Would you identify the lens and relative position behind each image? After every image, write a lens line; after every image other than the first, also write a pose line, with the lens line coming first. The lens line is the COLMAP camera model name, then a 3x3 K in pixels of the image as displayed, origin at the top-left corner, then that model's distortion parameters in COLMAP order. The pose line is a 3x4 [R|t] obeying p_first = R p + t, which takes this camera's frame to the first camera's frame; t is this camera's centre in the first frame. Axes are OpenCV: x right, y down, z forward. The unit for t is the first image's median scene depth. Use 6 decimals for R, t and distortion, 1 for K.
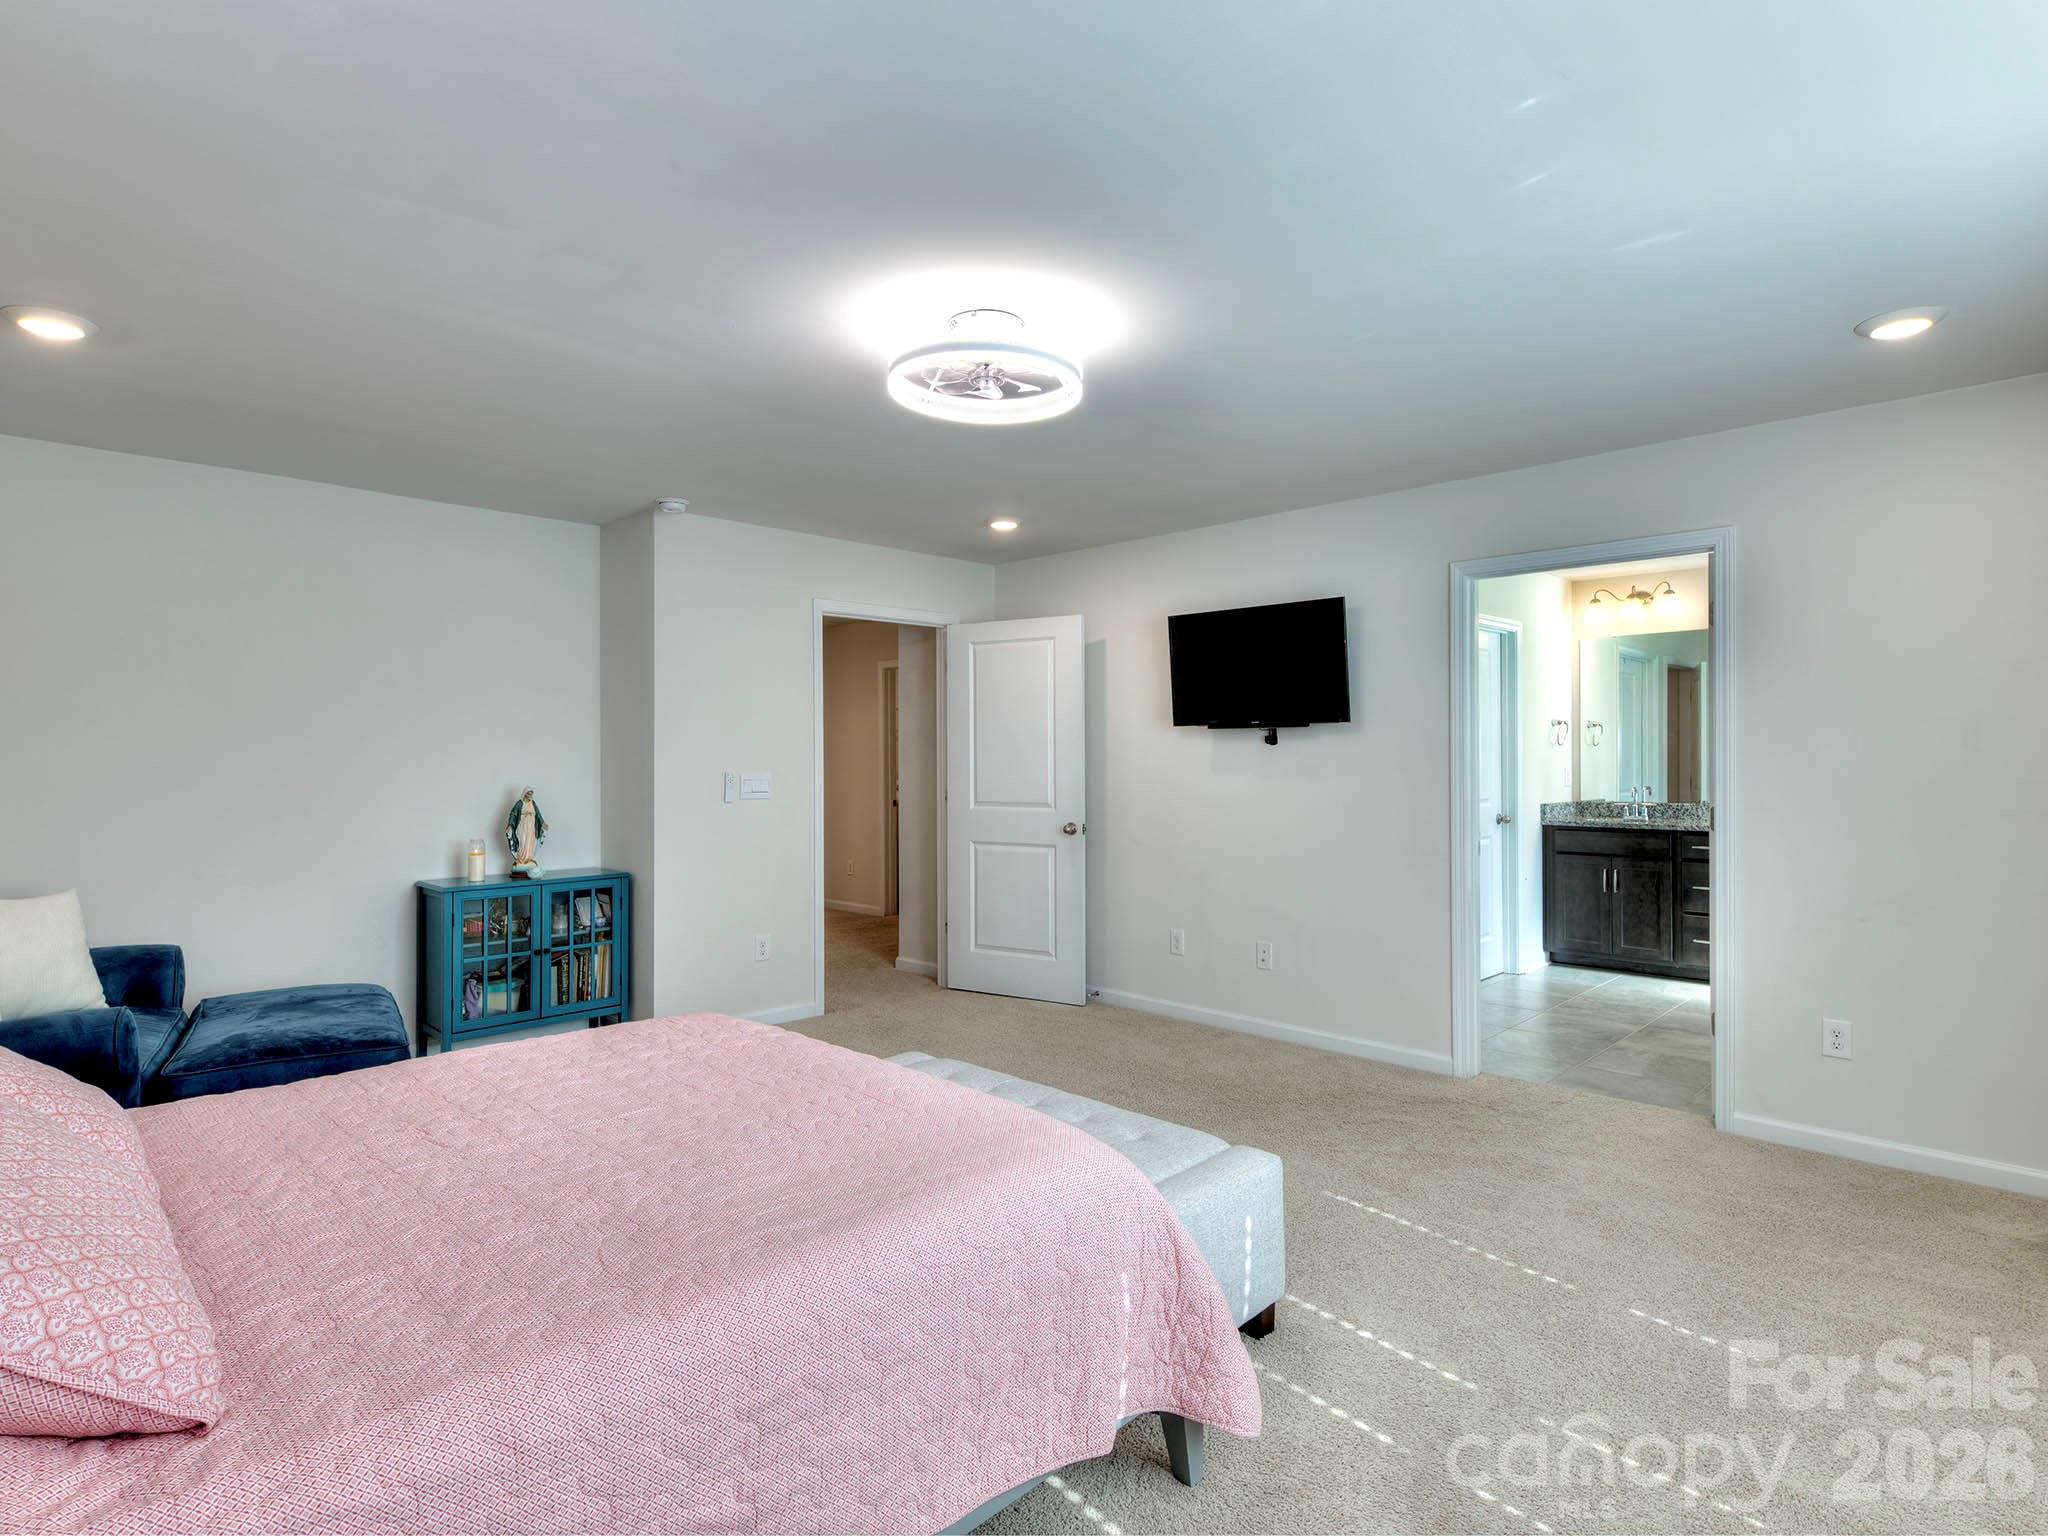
lens RADIAL K [[1084.3, 0, 1019.6], [0, 1084.3, 761.4], [0, 0, 1]] dist [0.008603, -0.000530]
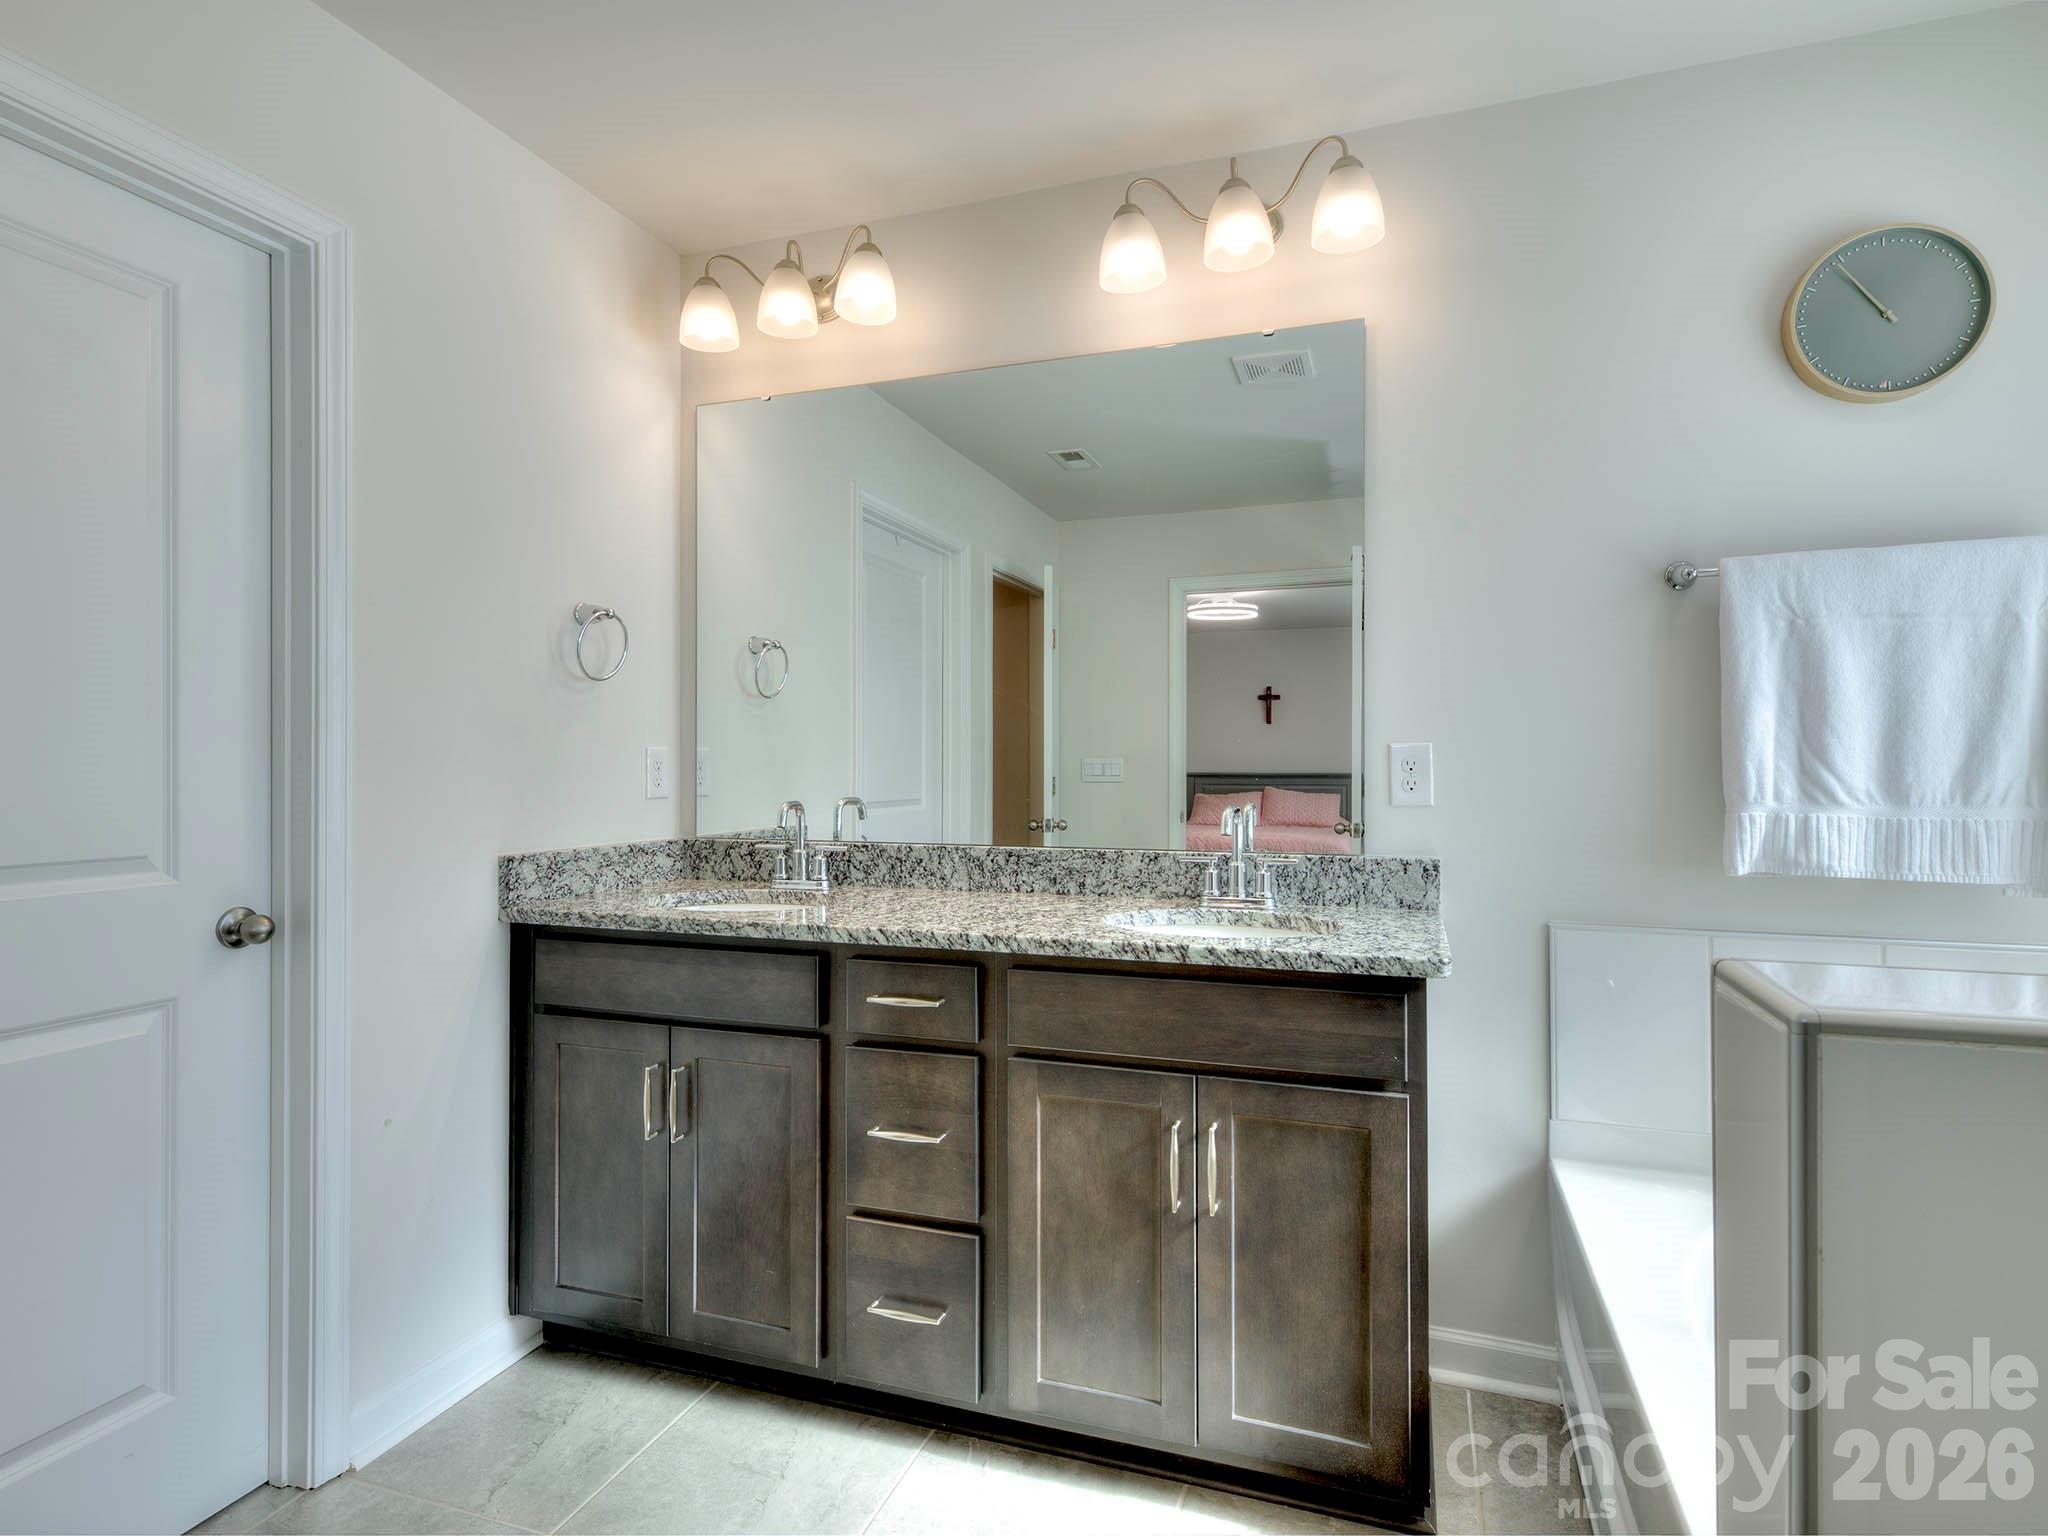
lens RADIAL K [[1084.3, 0, 1019.6], [0, 1084.3, 761.4], [0, 0, 1]] dist [0.008603, -0.000530]
pose [[0.902559, 0.004254, 0.430544, 0.482613], [-0.002235, 0.999984, -0.005196, 0.012479], [-0.430560, 0.003728, 0.902554, 0.649269]]
